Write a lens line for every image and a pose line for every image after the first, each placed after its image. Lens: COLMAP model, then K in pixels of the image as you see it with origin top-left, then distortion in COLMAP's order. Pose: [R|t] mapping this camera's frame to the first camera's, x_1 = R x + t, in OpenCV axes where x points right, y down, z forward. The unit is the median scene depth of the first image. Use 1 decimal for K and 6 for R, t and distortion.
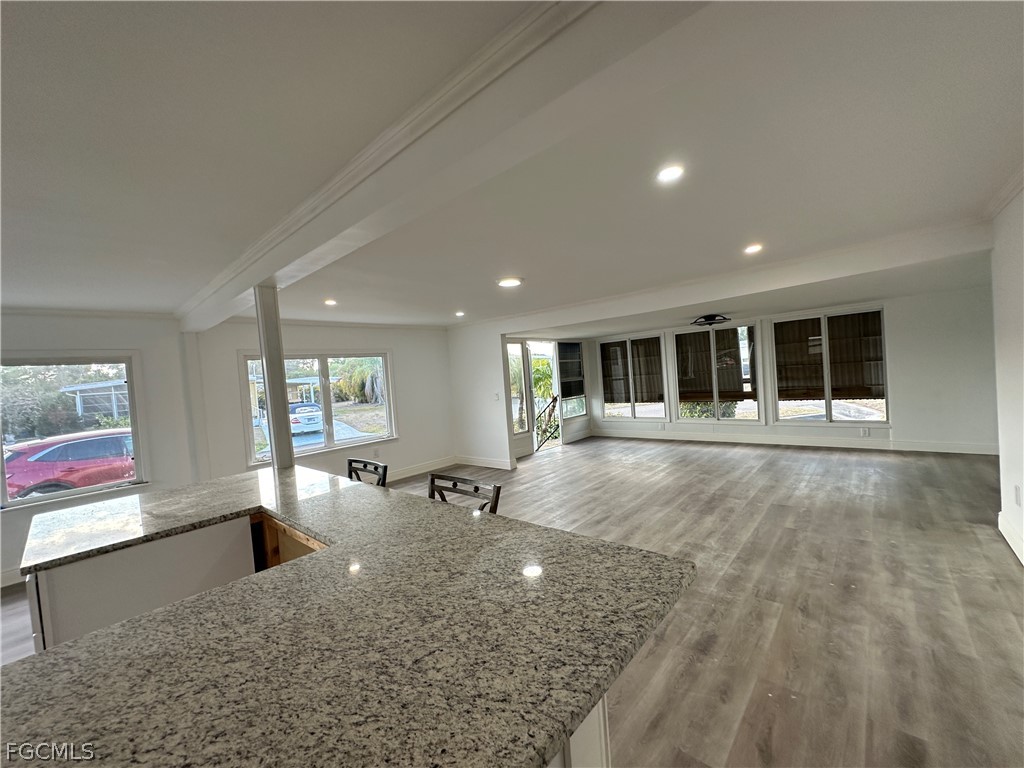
lens RADIAL K [[409.1, 0, 514.3], [0, 409.1, 384.9], [0, 0, 1]] dist [-0.000651, 0.000289]
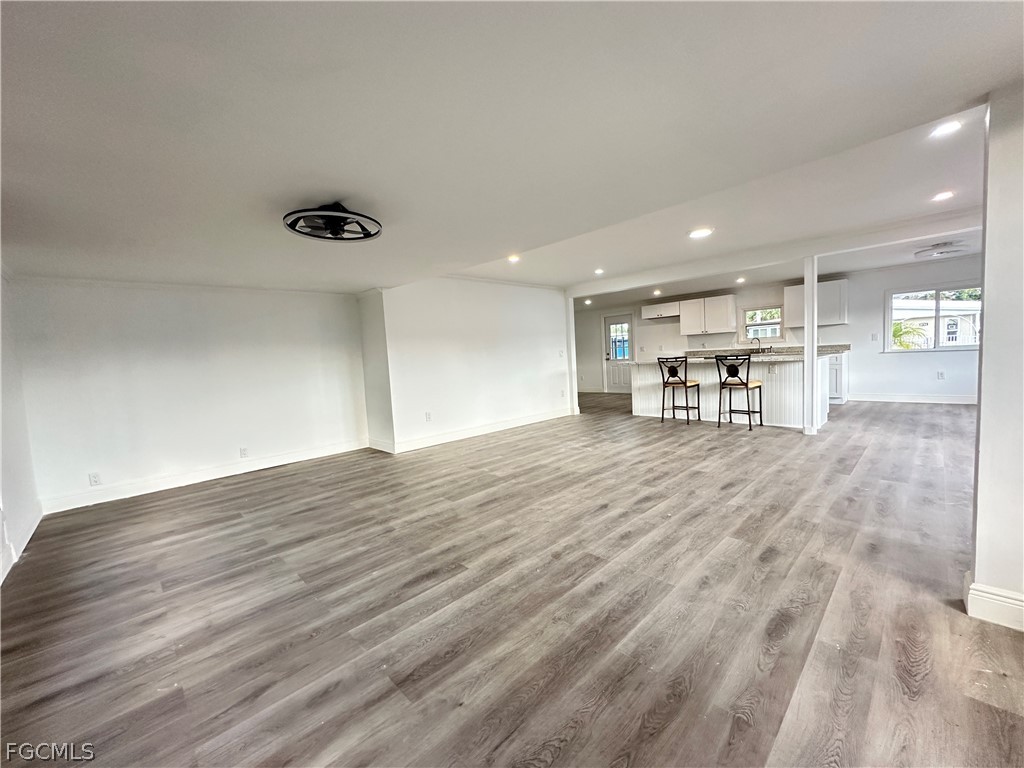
lens RADIAL K [[409.1, 0, 514.3], [0, 409.1, 384.9], [0, 0, 1]] dist [-0.000651, 0.000289]
pose [[-0.988717, 0.124177, 0.083773, 0.413980], [0.132097, 0.986503, 0.096756, -0.019793], [-0.070628, 0.106730, -0.991776, 2.038276]]
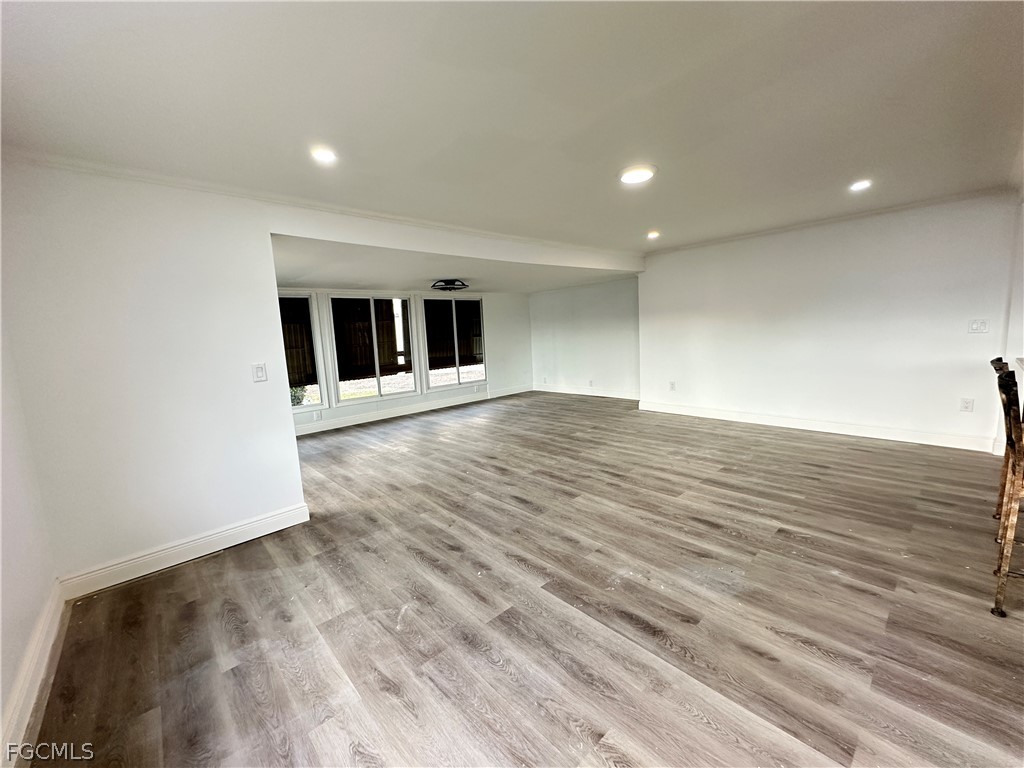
lens RADIAL K [[409.1, 0, 514.3], [0, 409.1, 384.9], [0, 0, 1]] dist [-0.000651, 0.000289]
pose [[0.106887, -0.059688, 0.992478, -0.724339], [0.070204, 0.996158, 0.052349, 0.059671], [-0.991790, 0.064080, 0.110667, 1.089579]]
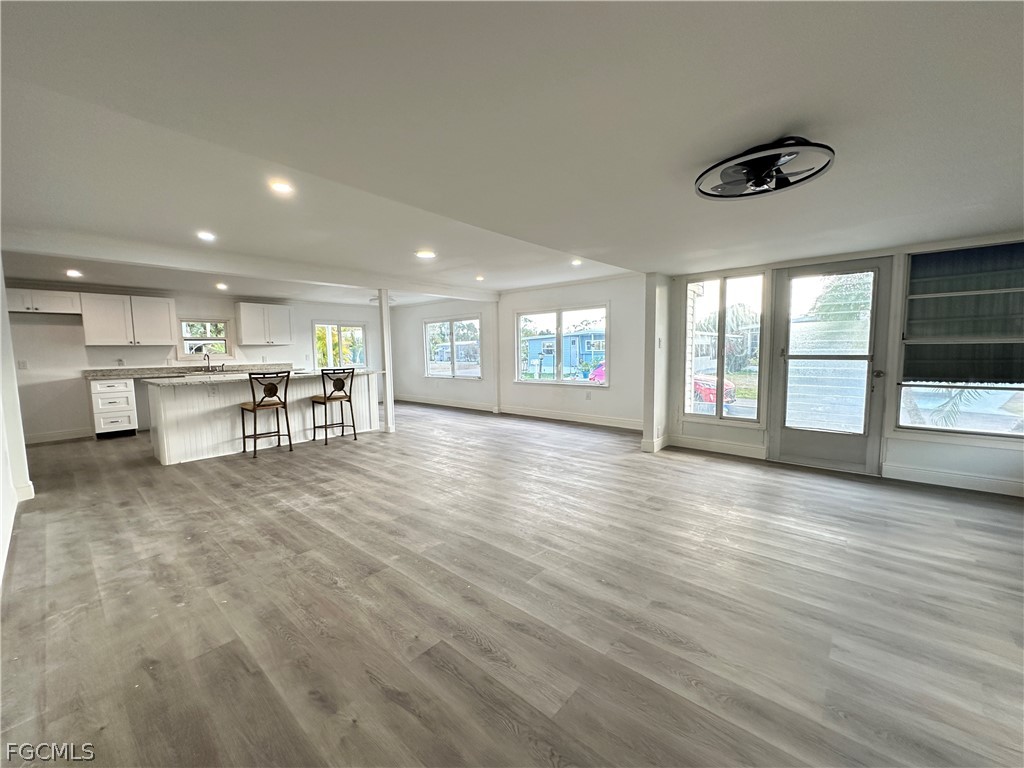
lens RADIAL K [[412.5, 0, 510.8], [0, 412.5, 387.4], [0, 0, 1]] dist [-0.002009, 0.000160]
pose [[0.002179, 0.166732, -0.986000, 1.173451], [-0.009271, 0.985963, 0.166706, -0.063248], [0.999955, 0.008778, 0.003694, 1.174761]]
